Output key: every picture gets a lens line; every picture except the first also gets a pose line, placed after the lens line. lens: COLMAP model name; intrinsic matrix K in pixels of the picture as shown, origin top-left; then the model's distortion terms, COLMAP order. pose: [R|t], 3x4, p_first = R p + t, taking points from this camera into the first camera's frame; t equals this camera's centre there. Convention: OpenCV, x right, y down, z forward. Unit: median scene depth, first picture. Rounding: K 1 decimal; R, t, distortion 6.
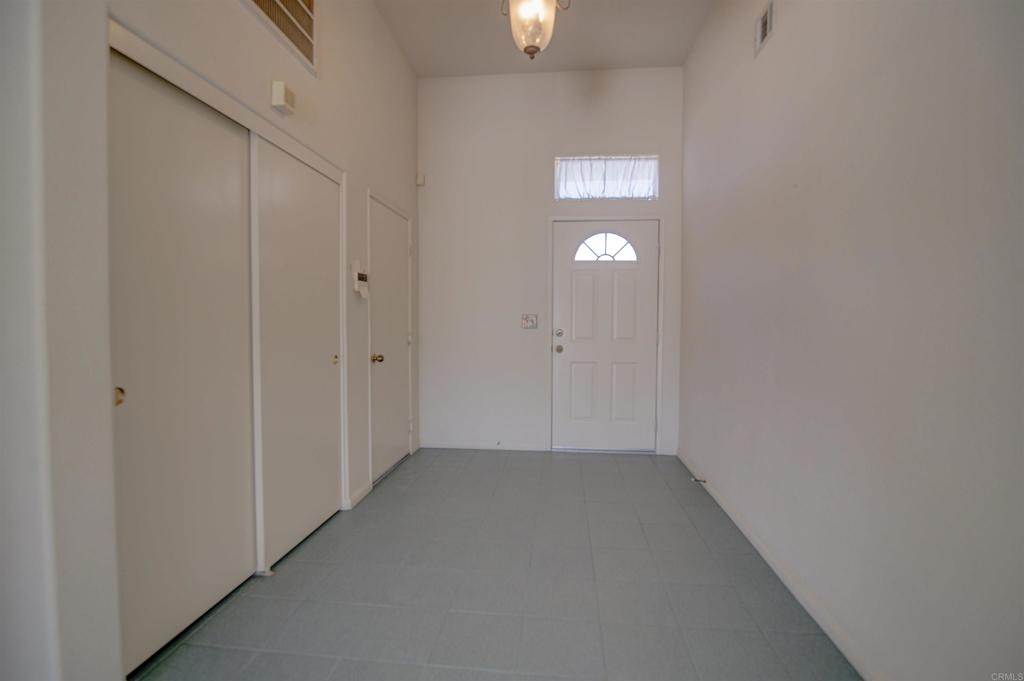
lens RADIAL K [[484.2, 0, 527.4], [0, 484.2, 339.4], [0, 0, 1]] dist [-0.018393, -0.000145]
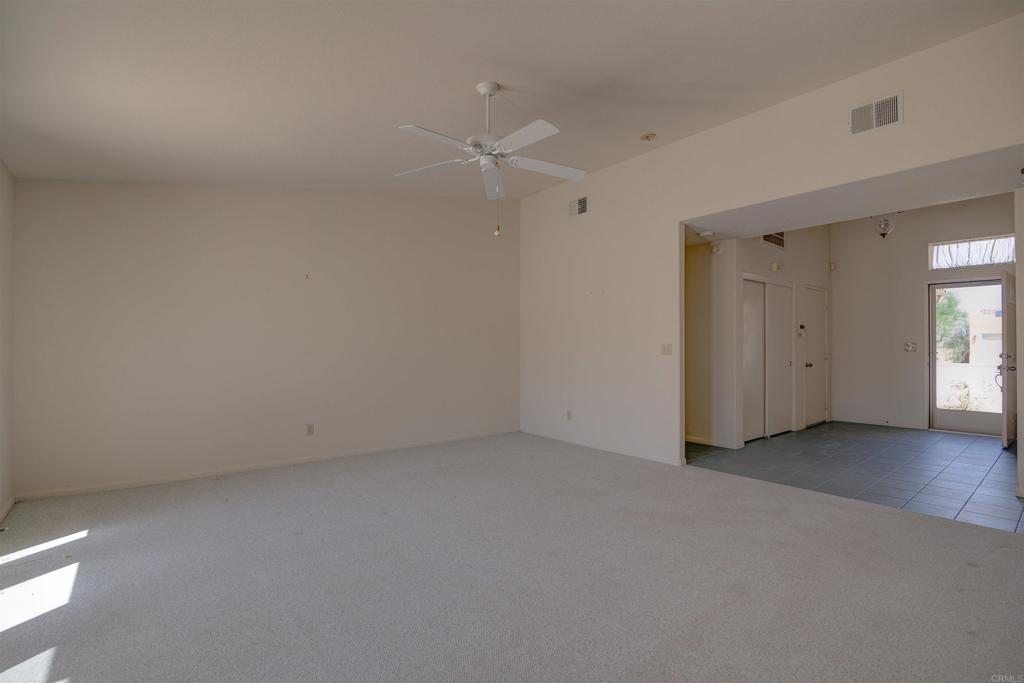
lens RADIAL K [[484.2, 0, 527.4], [0, 484.2, 340.4], [0, 0, 1]] dist [-0.018393, -0.000145]
pose [[0.705057, -0.012497, -0.709040, 0.240344], [-0.024135, 0.998843, -0.041604, 0.039280], [0.708740, 0.046446, 0.703940, -1.046634]]
